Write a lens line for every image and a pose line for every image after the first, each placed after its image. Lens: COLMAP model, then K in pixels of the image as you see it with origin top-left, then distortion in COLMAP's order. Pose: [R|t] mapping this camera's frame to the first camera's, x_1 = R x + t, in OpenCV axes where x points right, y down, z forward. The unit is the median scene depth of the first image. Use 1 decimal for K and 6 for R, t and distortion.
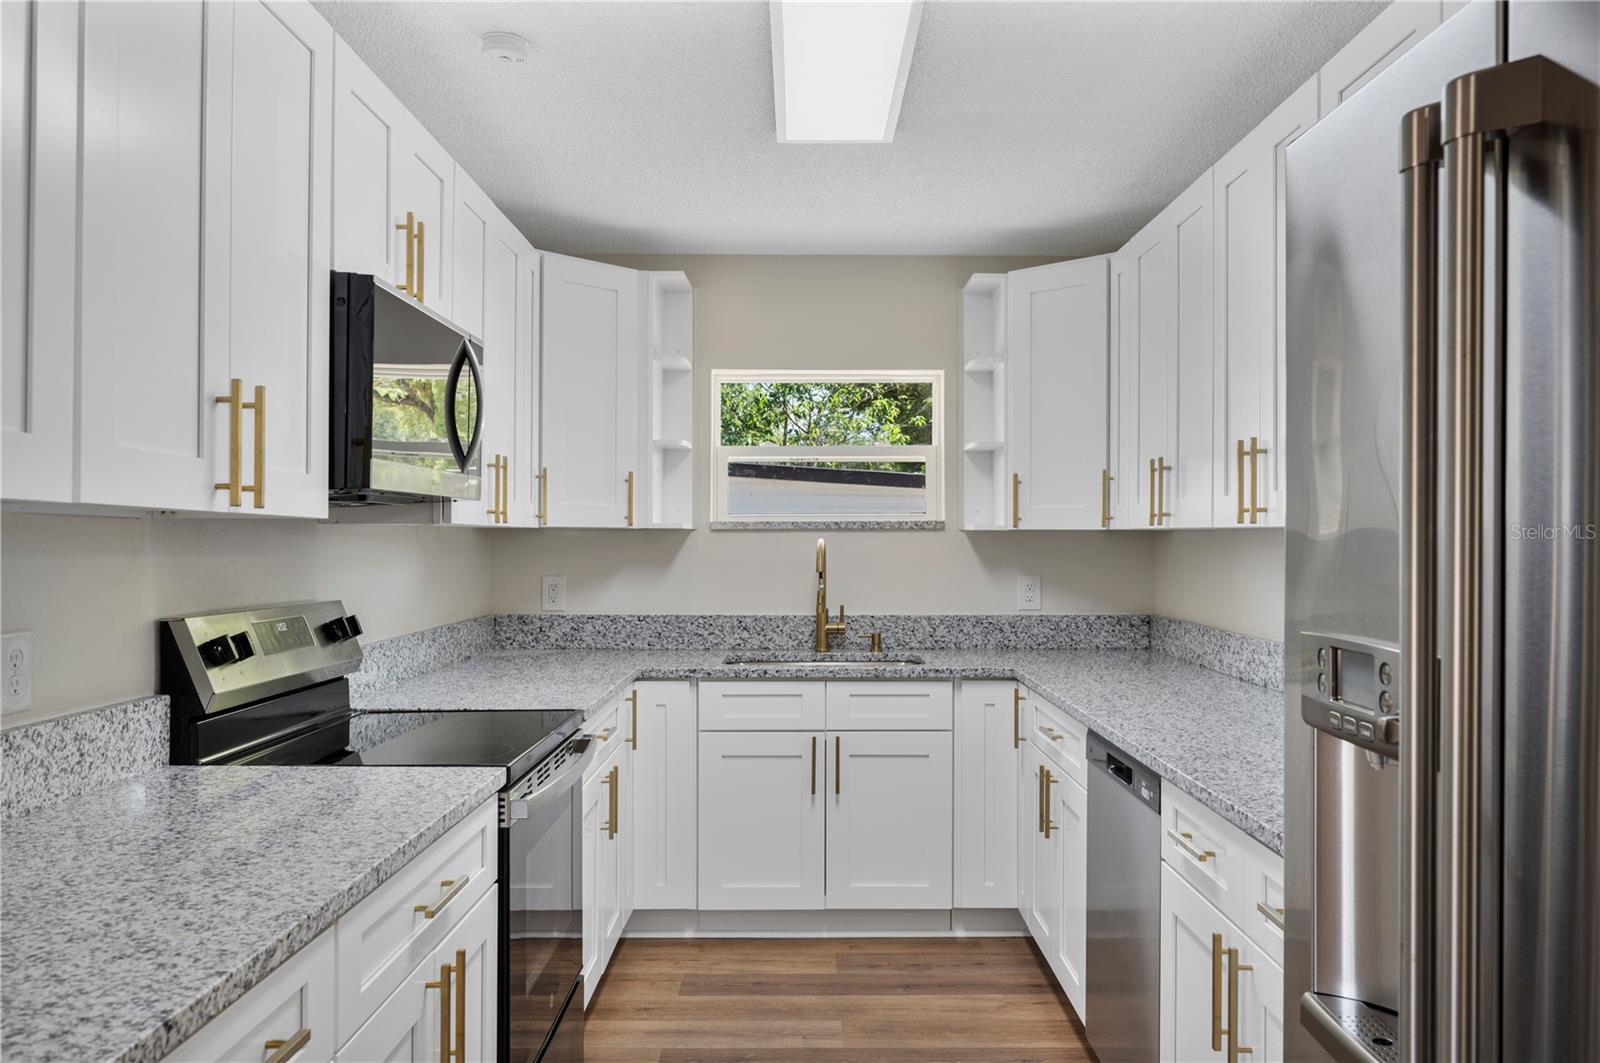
lens RADIAL K [[1208.0, 0, 801.8], [0, 1208.0, 525.4], [0, 0, 1]] dist [0.001294, -0.000452]
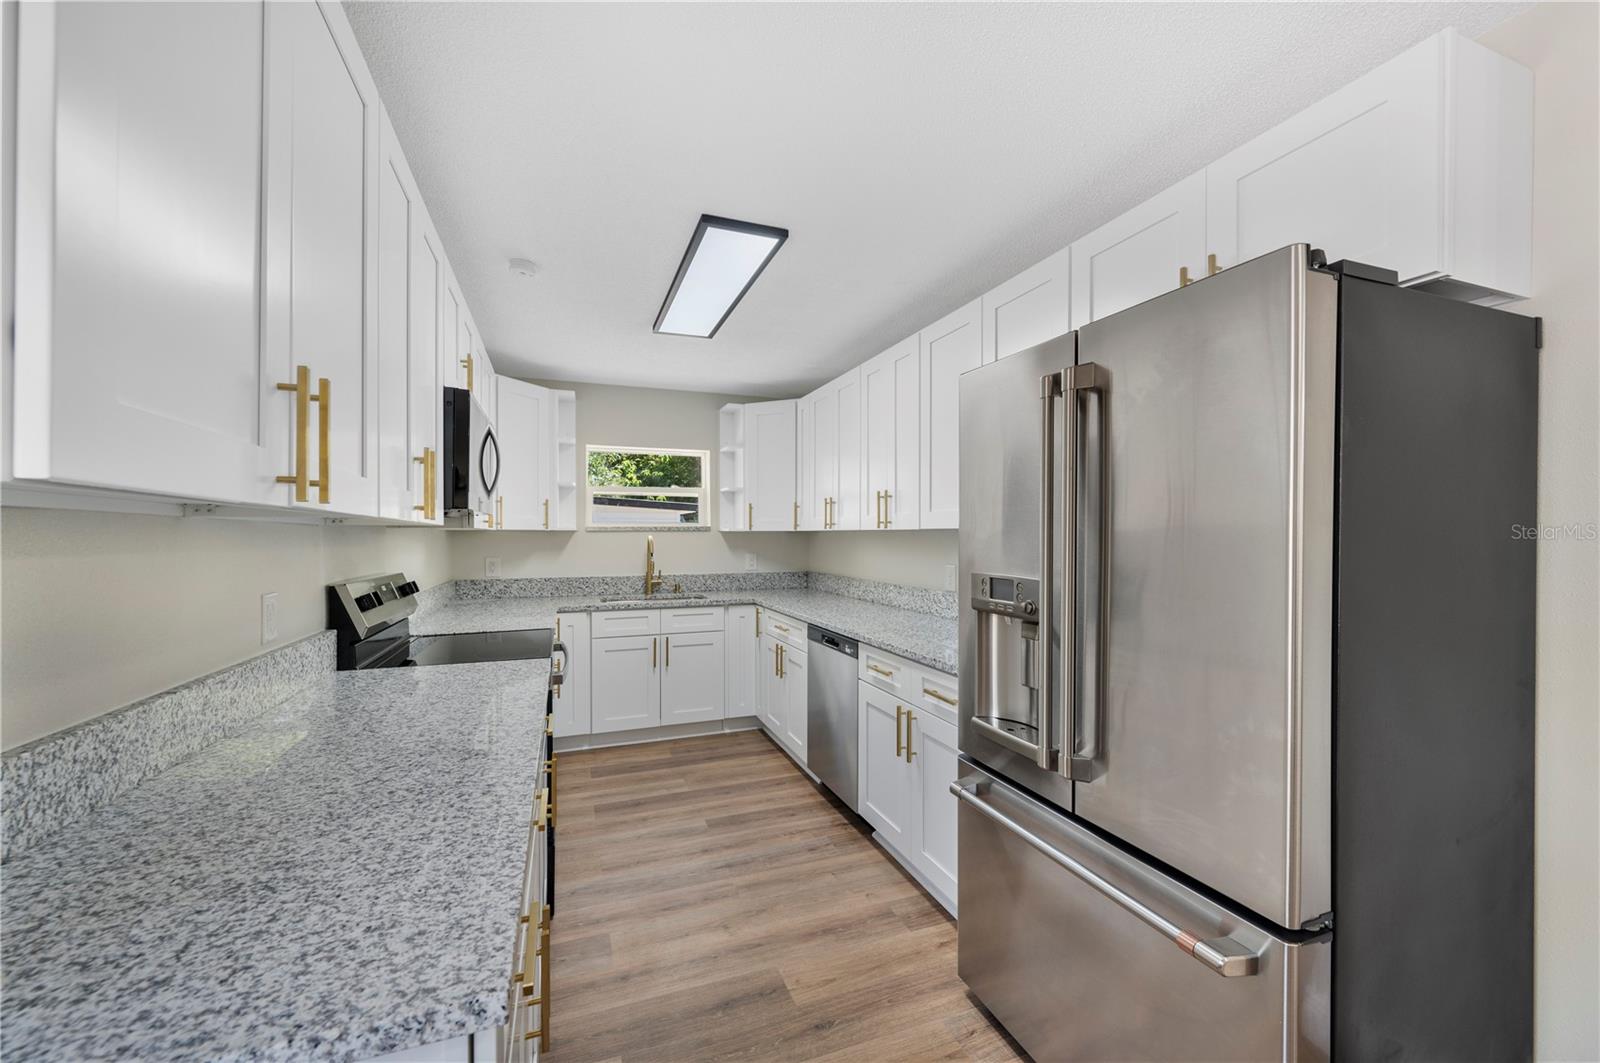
lens RADIAL K [[634.0, 0, 800.0], [0, 634.0, 531.5], [0, 0, 1]] dist [-0.002220, -0.000169]
pose [[0.935989, -0.000935, 0.352028, -0.129546], [-0.000903, 0.999987, 0.005058, -0.001108], [-0.352028, -0.005052, 0.935976, -0.033300]]
